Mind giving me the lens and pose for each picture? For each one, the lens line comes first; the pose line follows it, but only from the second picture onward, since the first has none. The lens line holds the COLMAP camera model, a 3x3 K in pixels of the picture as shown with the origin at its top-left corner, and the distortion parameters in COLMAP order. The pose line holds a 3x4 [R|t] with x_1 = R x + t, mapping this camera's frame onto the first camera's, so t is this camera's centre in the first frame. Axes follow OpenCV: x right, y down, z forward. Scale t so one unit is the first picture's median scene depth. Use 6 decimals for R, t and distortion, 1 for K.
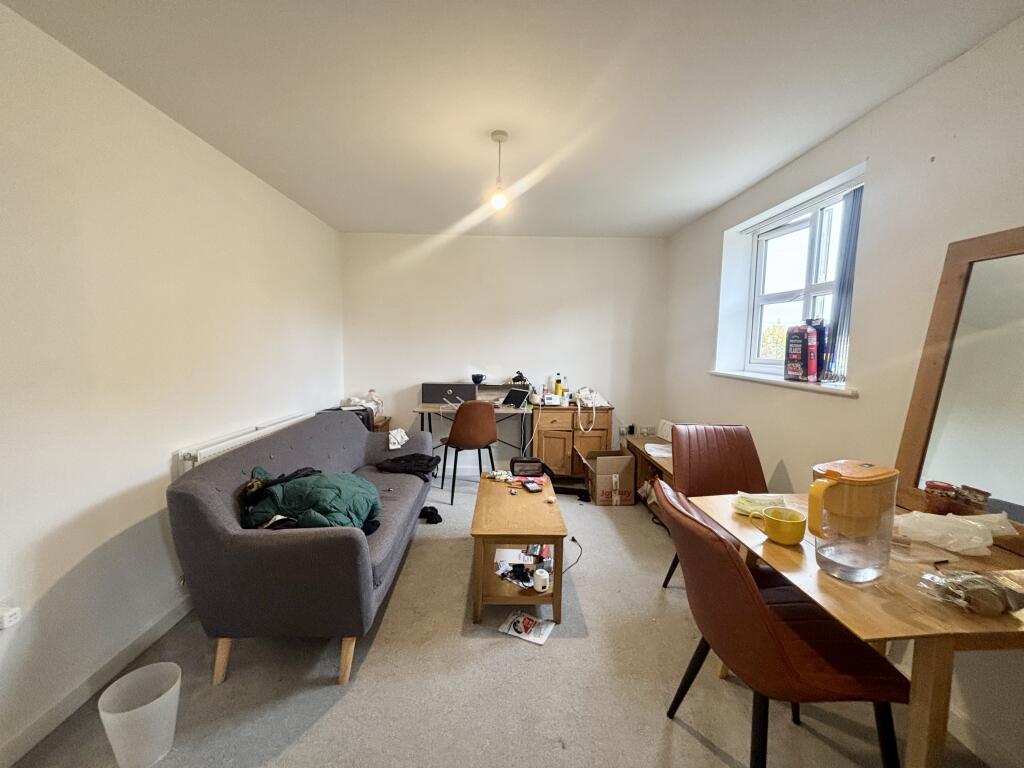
lens RADIAL K [[414.2, 0, 511.3], [0, 414.2, 380.9], [0, 0, 1]] dist [0.013715, -0.000591]
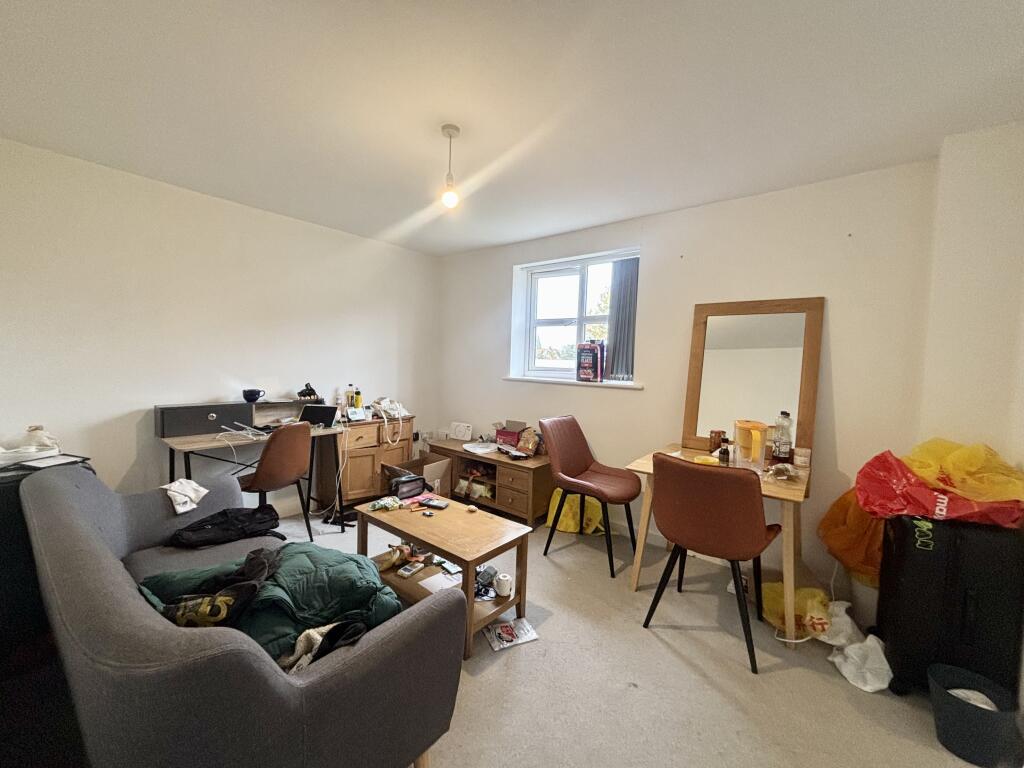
lens RADIAL K [[414.2, 0, 509.1], [0, 414.2, 387.2], [0, 0, 1]] dist [0.013715, -0.000591]
pose [[0.645014, -0.040886, 0.763076, -0.439373], [0.047146, 0.998795, 0.013665, -0.010239], [-0.762715, 0.027162, 0.646164, 0.209767]]
